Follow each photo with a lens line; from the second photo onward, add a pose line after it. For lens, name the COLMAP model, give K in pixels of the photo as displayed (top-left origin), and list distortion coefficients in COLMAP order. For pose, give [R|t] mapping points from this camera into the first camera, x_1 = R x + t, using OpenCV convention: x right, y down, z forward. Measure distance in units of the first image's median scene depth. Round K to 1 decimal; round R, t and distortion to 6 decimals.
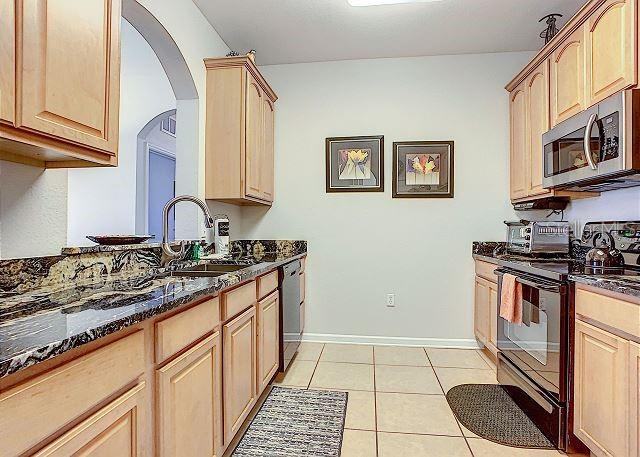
lens RADIAL K [[341.8, 0, 321.9], [0, 341.8, 229.7], [0, 0, 1]] dist [-0.020105, 0.001321]
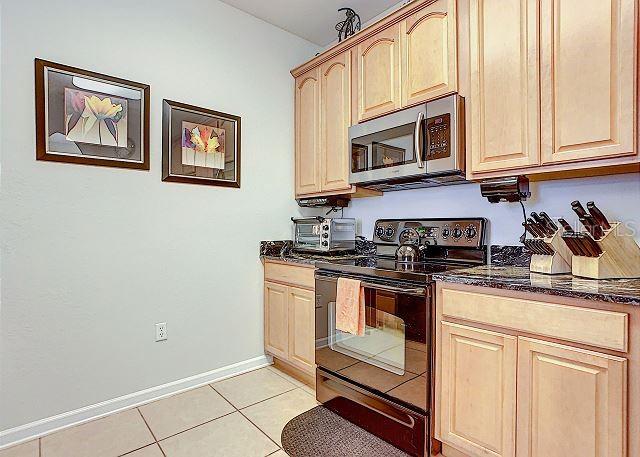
lens RADIAL K [[341.8, 0, 321.9], [0, 341.8, 229.7], [0, 0, 1]] dist [-0.020105, 0.001321]
pose [[0.659116, -0.009491, 0.751982, -0.102967], [0.005899, 0.999955, 0.007451, 0.000367], [-0.752018, -0.000475, 0.659142, 0.346040]]
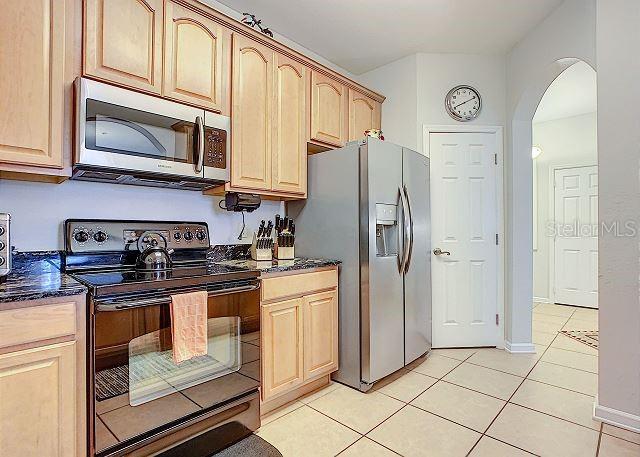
lens RADIAL K [[341.8, 0, 321.9], [0, 341.8, 229.7], [0, 0, 1]] dist [-0.020105, 0.001321]
pose [[-0.813064, -0.003112, 0.582166, -0.059772], [-0.000392, 0.999988, 0.004798, -0.002984], [-0.582174, 0.003672, -0.813056, 1.027716]]
